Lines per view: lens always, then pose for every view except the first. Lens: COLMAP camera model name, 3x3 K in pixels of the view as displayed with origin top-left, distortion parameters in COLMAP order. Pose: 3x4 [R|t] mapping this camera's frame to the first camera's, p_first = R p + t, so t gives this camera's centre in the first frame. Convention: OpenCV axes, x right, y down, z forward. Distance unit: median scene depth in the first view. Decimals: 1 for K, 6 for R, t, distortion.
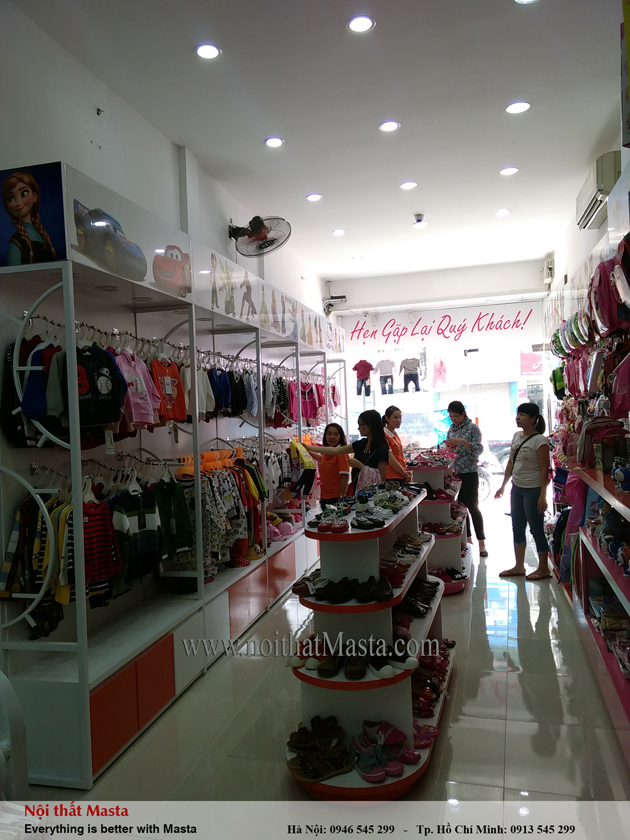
lens RADIAL K [[653.2, 0, 316.0], [0, 653.2, 422.0], [0, 0, 1]] dist [0.130642, -0.186892]
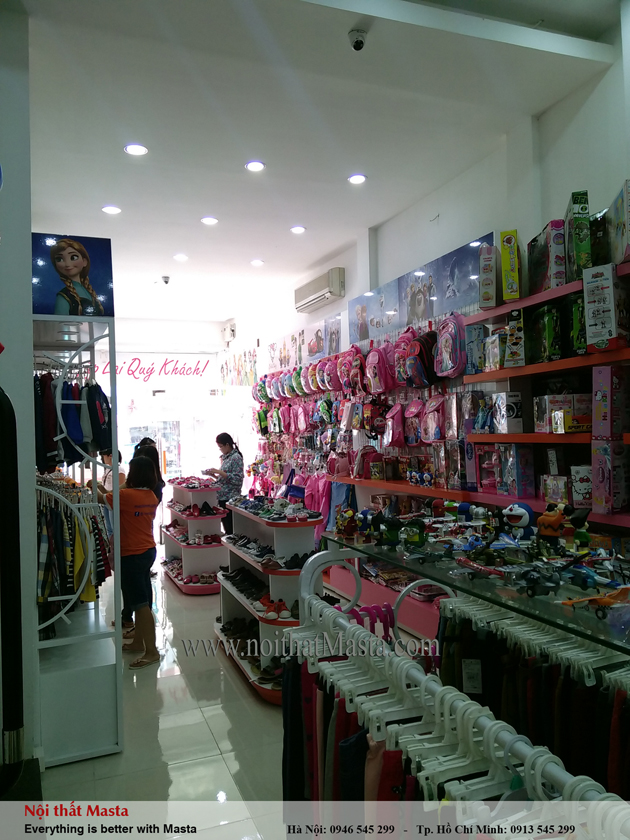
lens RADIAL K [[653.2, 0, 316.0], [0, 653.2, 422.0], [0, 0, 1]] dist [0.130642, -0.186892]
pose [[0.799789, 0.022657, 0.599853, -0.332875], [0.011294, 0.998543, -0.052774, 0.009295], [-0.600174, 0.048982, 0.798368, -0.085193]]
